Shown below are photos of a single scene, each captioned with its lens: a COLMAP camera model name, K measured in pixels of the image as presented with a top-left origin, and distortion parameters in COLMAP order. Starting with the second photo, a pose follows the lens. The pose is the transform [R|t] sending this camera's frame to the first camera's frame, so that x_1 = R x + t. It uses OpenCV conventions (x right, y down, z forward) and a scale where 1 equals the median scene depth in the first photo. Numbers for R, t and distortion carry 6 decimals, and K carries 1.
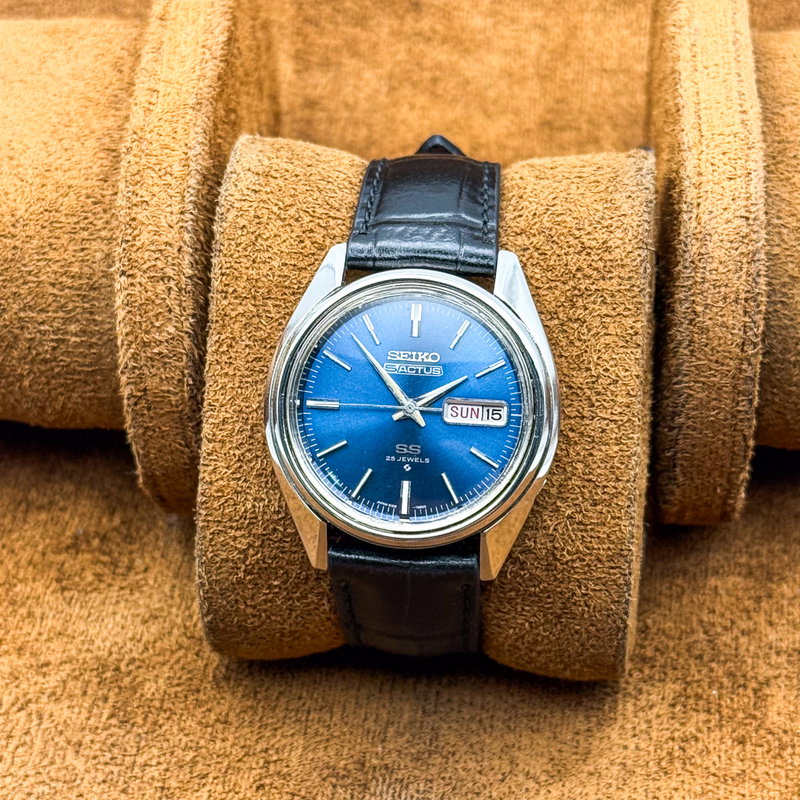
lens RADIAL K [[2304.6, 0, 400.0], [0, 2304.6, 400.0], [0, 0, 1]] dist [-0.081025, 0.335916]
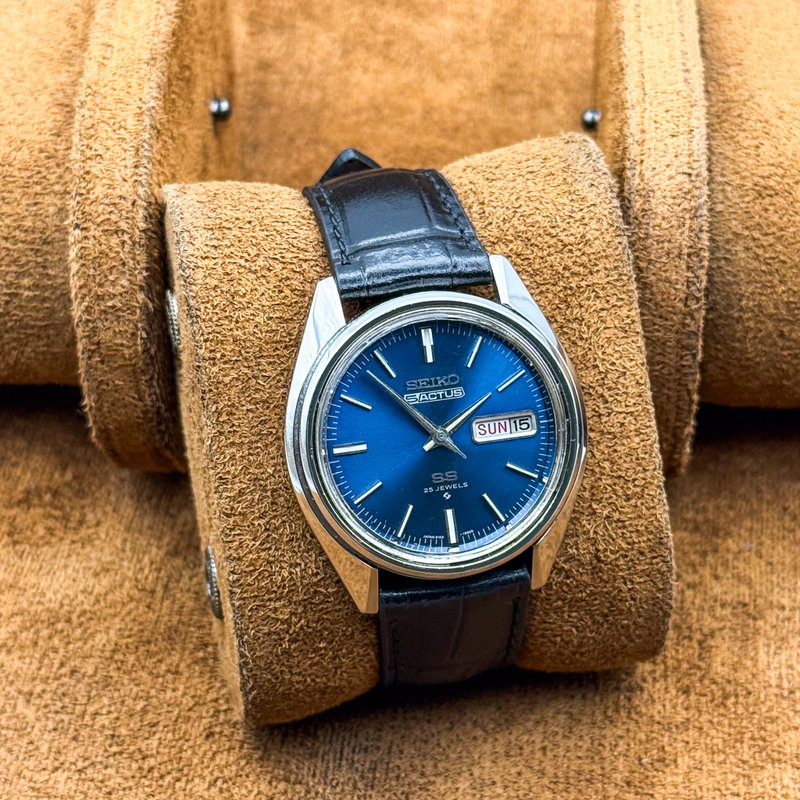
lens RADIAL K [[2304.6, 0, 400.0], [0, 2304.6, 400.0], [0, 0, 1]] dist [-0.081025, 0.335916]
pose [[0.951571, -0.195920, 0.236915, -0.232916], [0.184090, 0.980321, 0.071290, -0.084446], [-0.246219, -0.024223, 0.968911, 0.062810]]
